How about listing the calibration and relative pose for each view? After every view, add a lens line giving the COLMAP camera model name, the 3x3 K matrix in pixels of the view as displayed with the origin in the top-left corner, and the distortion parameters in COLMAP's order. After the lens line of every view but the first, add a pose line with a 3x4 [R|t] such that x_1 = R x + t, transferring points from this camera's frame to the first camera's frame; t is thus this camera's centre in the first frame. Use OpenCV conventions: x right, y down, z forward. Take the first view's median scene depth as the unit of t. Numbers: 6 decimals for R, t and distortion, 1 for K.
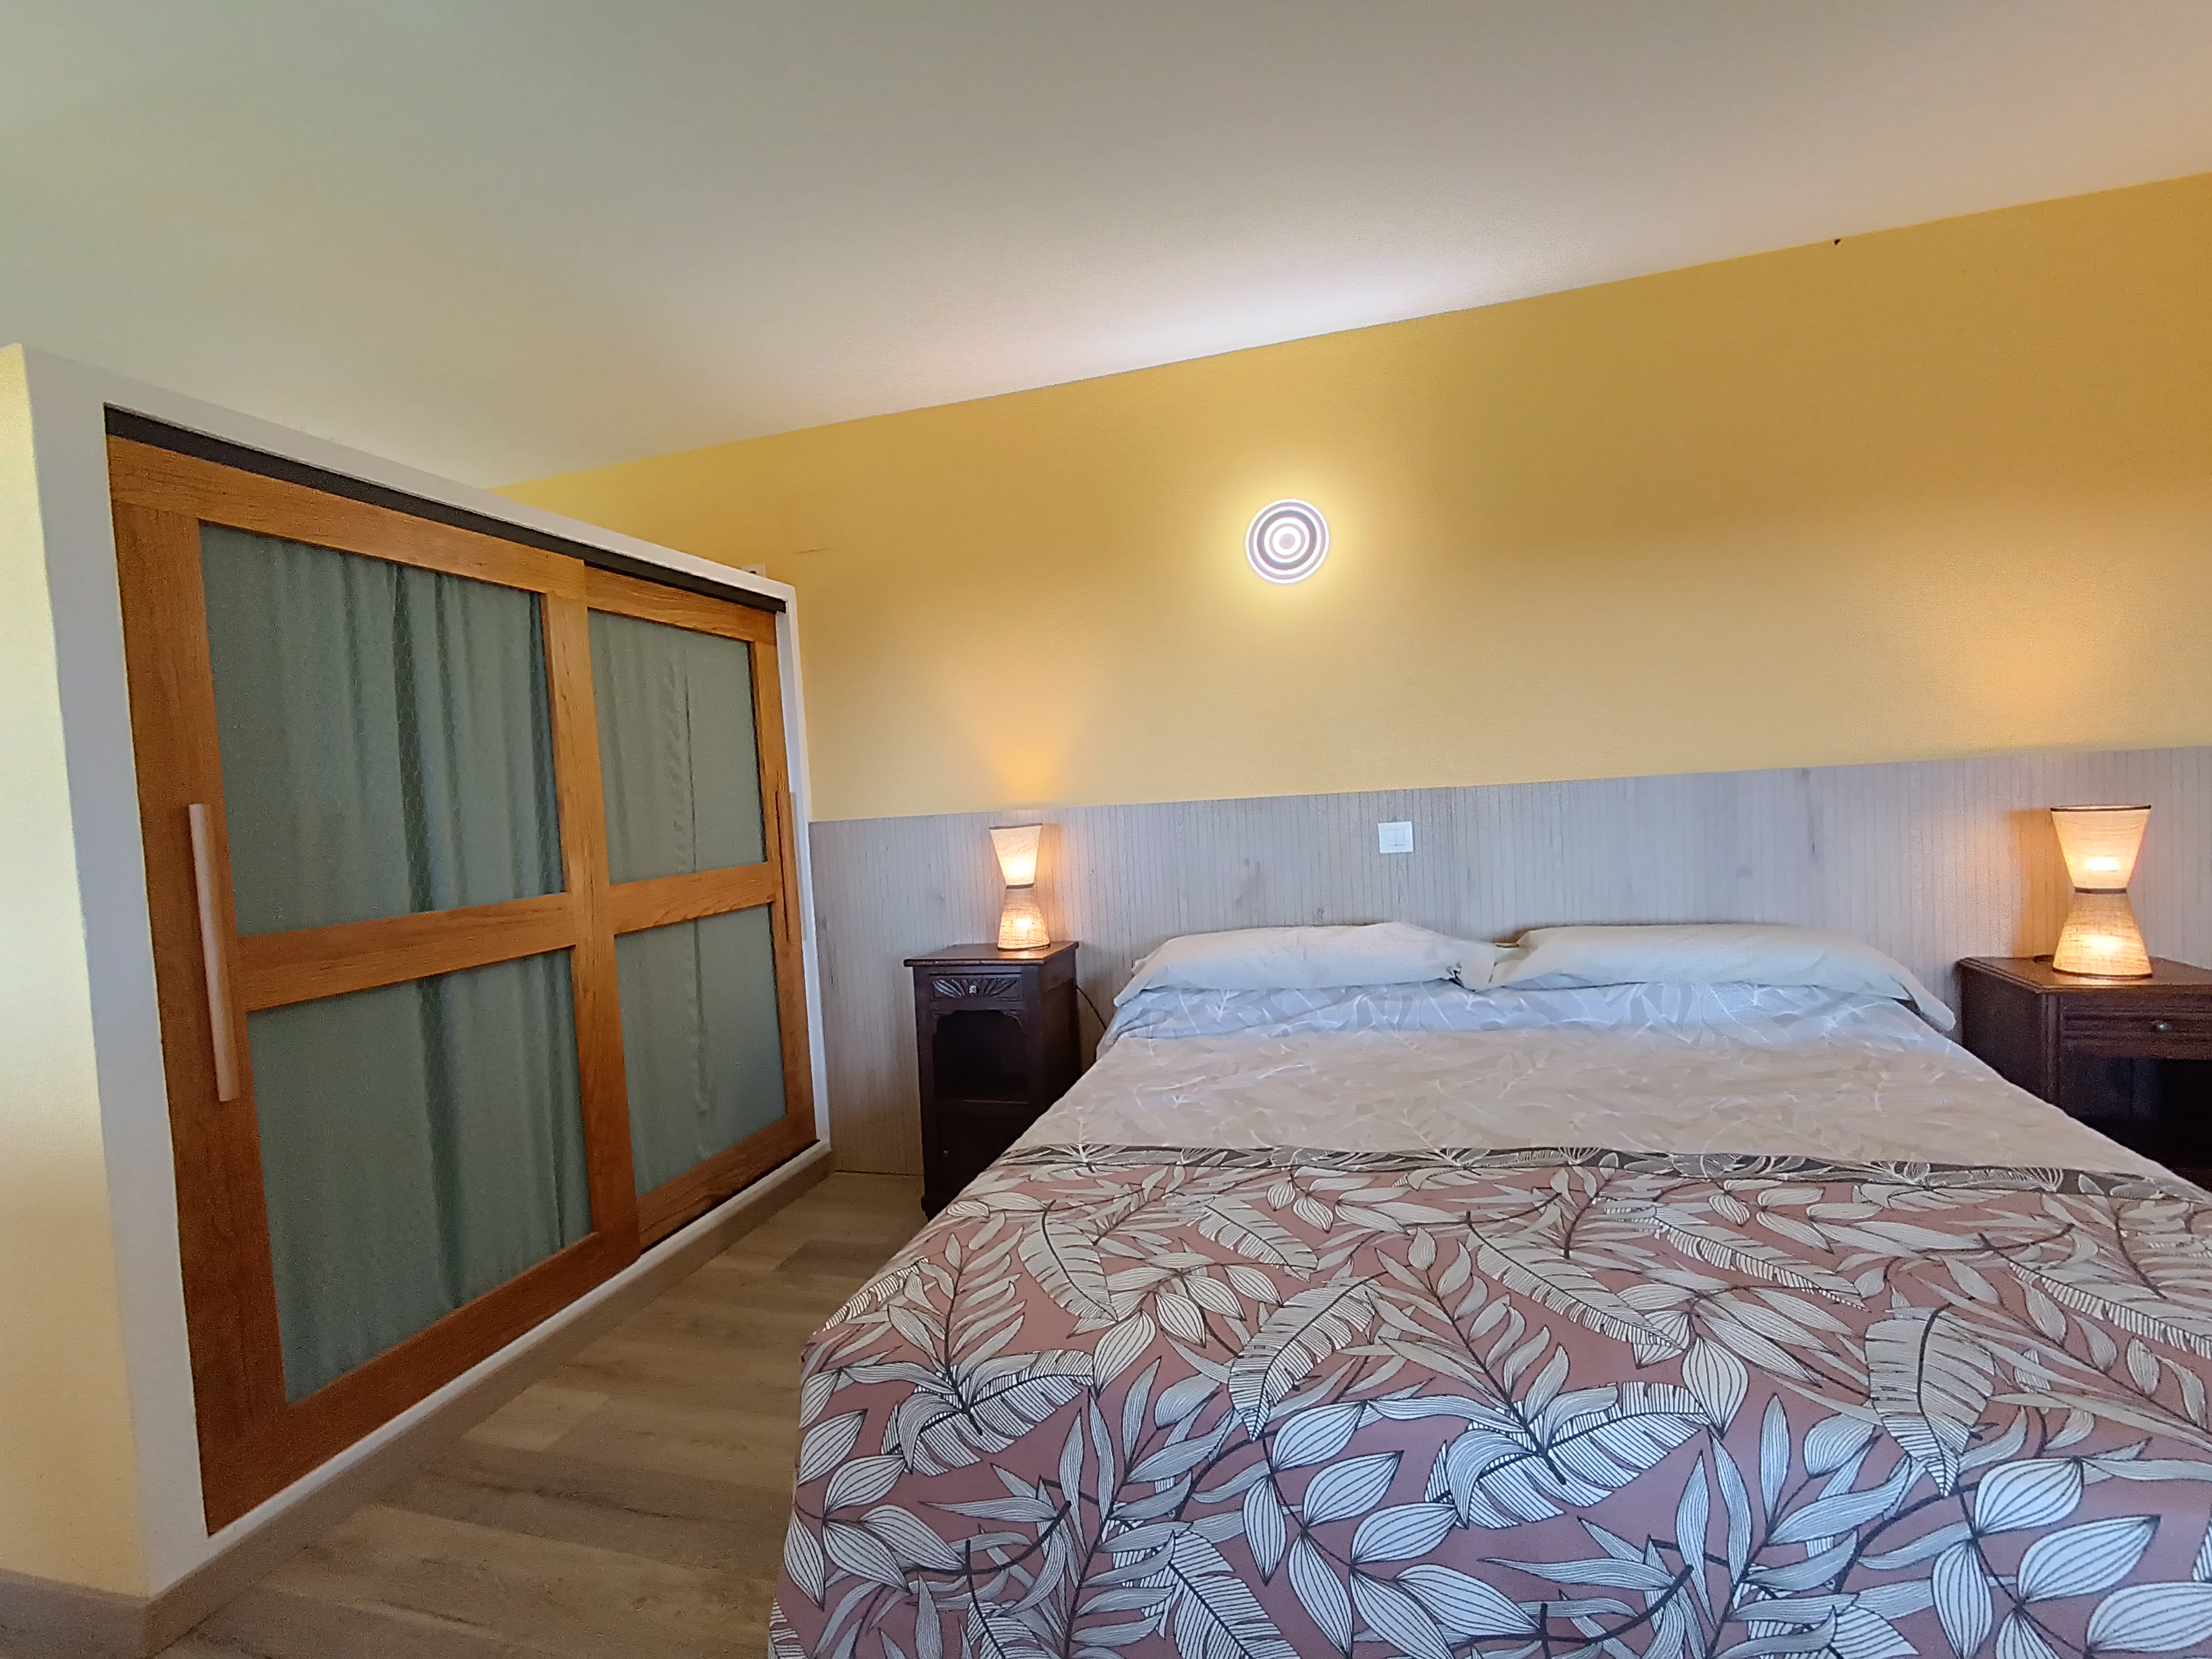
lens RADIAL K [[1011.1, 0, 1098.9], [0, 1011.1, 842.4], [0, 0, 1]] dist [0.000975, 0.000871]
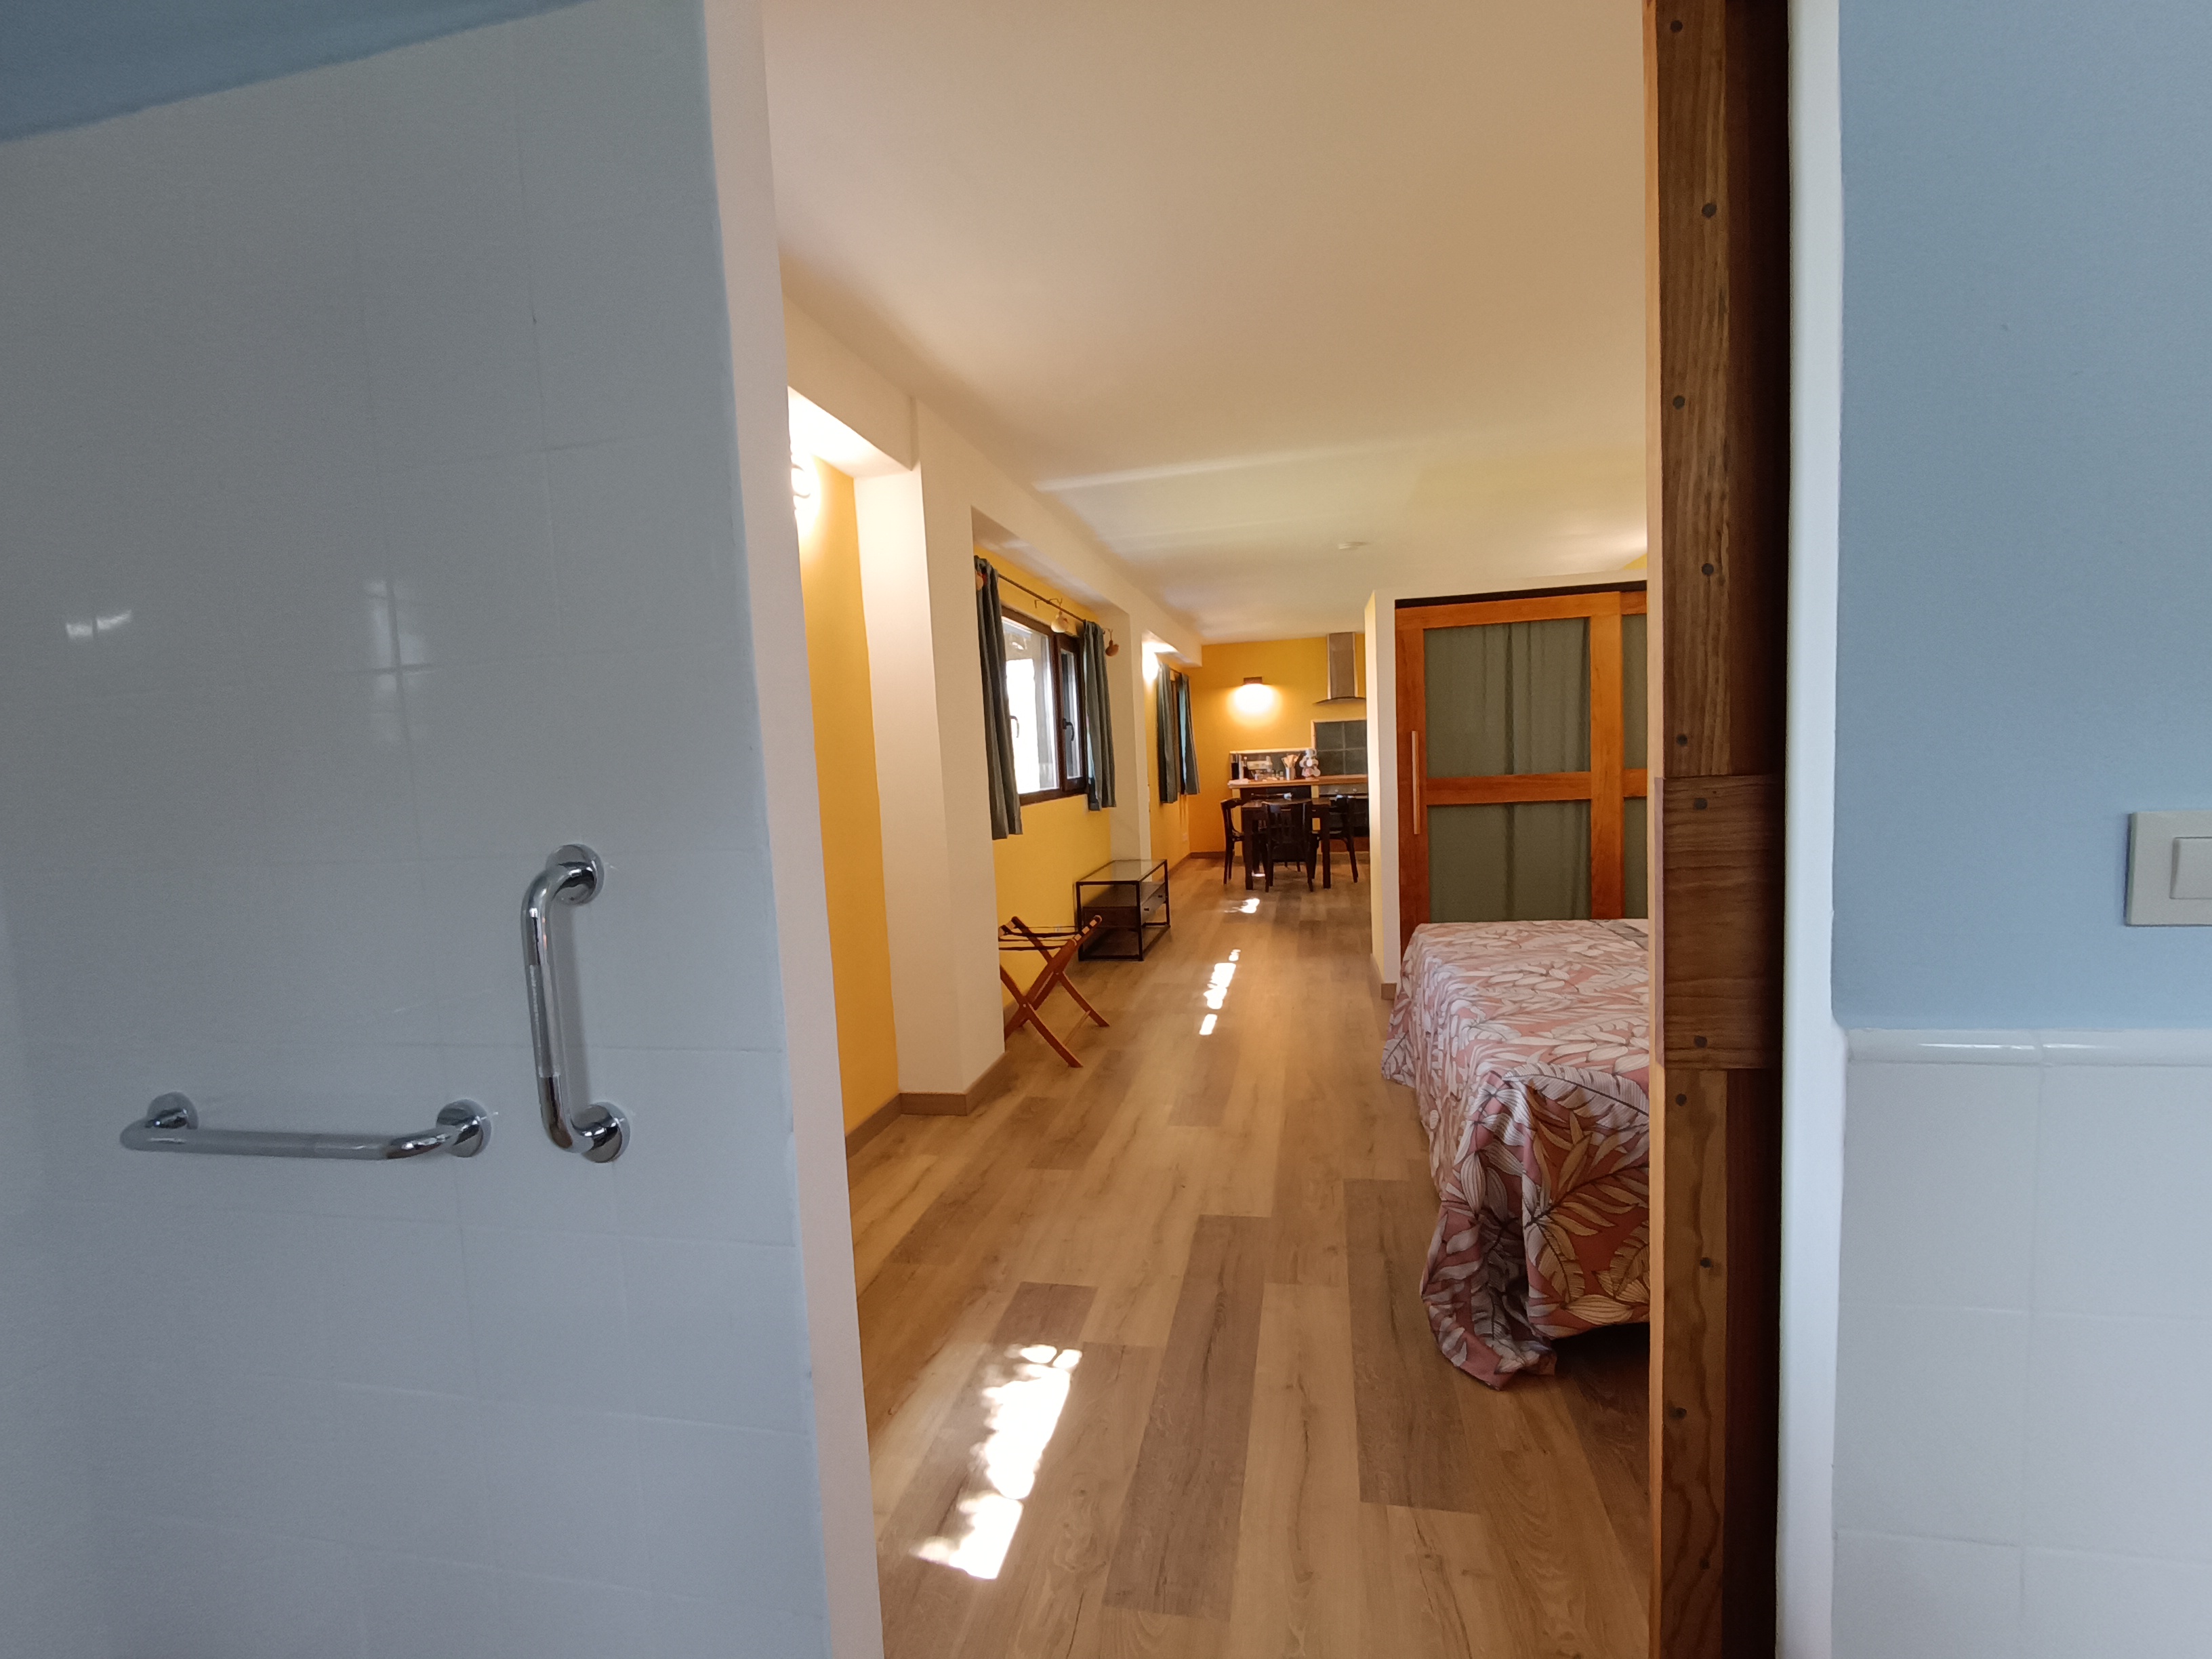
lens RADIAL K [[1011.1, 0, 1098.9], [0, 1011.1, 842.4], [0, 0, 1]] dist [0.000975, 0.000871]
pose [[0.058676, 0.167222, -0.984172, 1.597067], [0.006582, 0.985784, 0.167889, -0.175750], [0.998255, -0.016329, 0.056741, -0.057963]]
